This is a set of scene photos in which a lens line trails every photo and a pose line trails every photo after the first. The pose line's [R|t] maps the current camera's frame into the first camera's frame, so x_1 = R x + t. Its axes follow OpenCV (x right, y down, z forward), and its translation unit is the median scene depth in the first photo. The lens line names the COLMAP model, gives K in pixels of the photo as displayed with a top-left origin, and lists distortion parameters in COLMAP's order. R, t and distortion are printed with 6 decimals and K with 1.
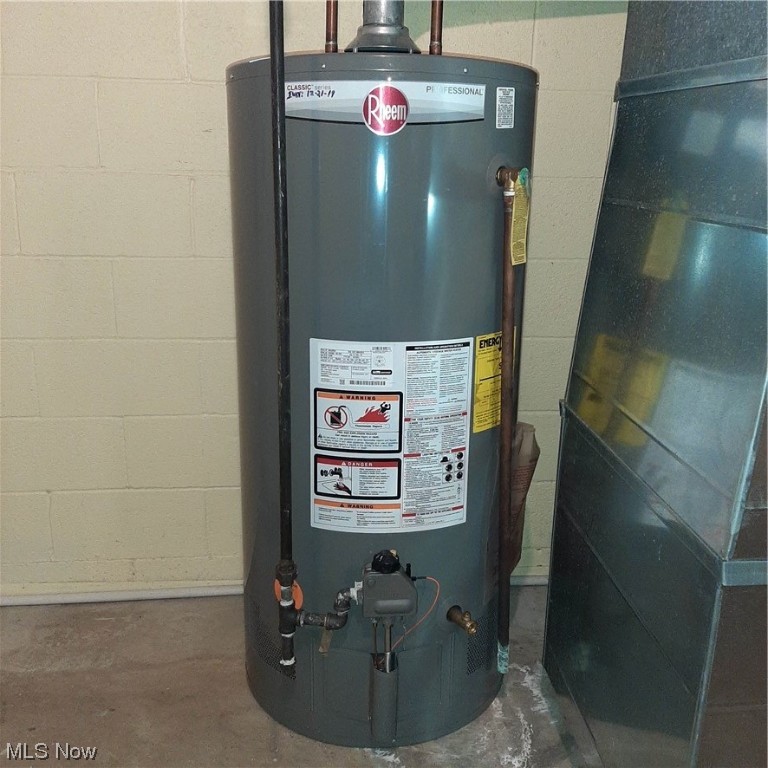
lens RADIAL K [[801.9, 0, 384.0], [0, 801.9, 384.0], [0, 0, 1]] dist [0.100542, -0.170236]
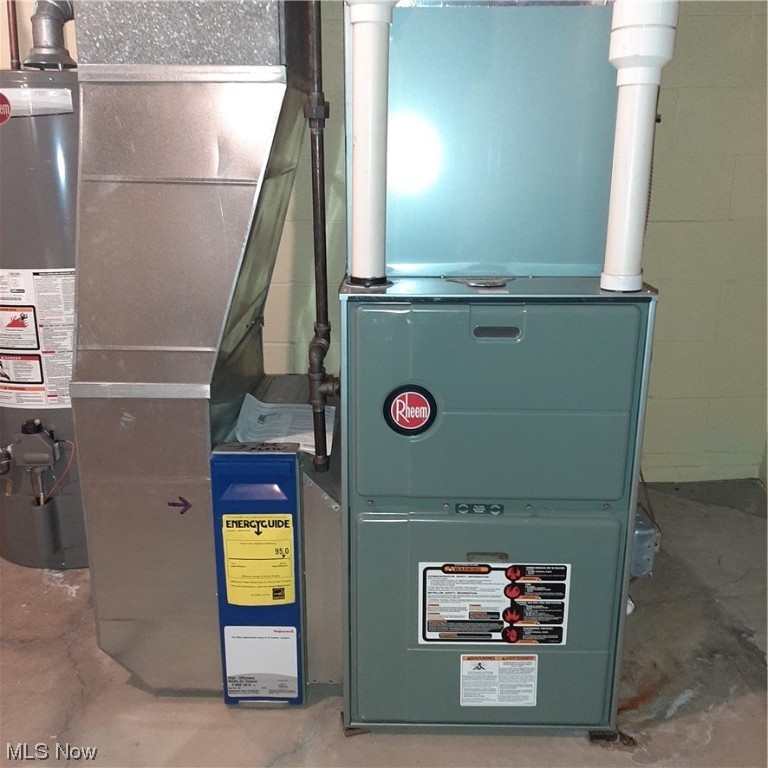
lens RADIAL K [[801.9, 0, 384.0], [0, 801.9, 384.0], [0, 0, 1]] dist [0.100542, -0.170236]
pose [[0.994413, 0.013256, -0.104720, 0.774747], [-0.012409, 0.999885, 0.008736, 0.125945], [0.104823, -0.007388, 0.994463, -0.355999]]
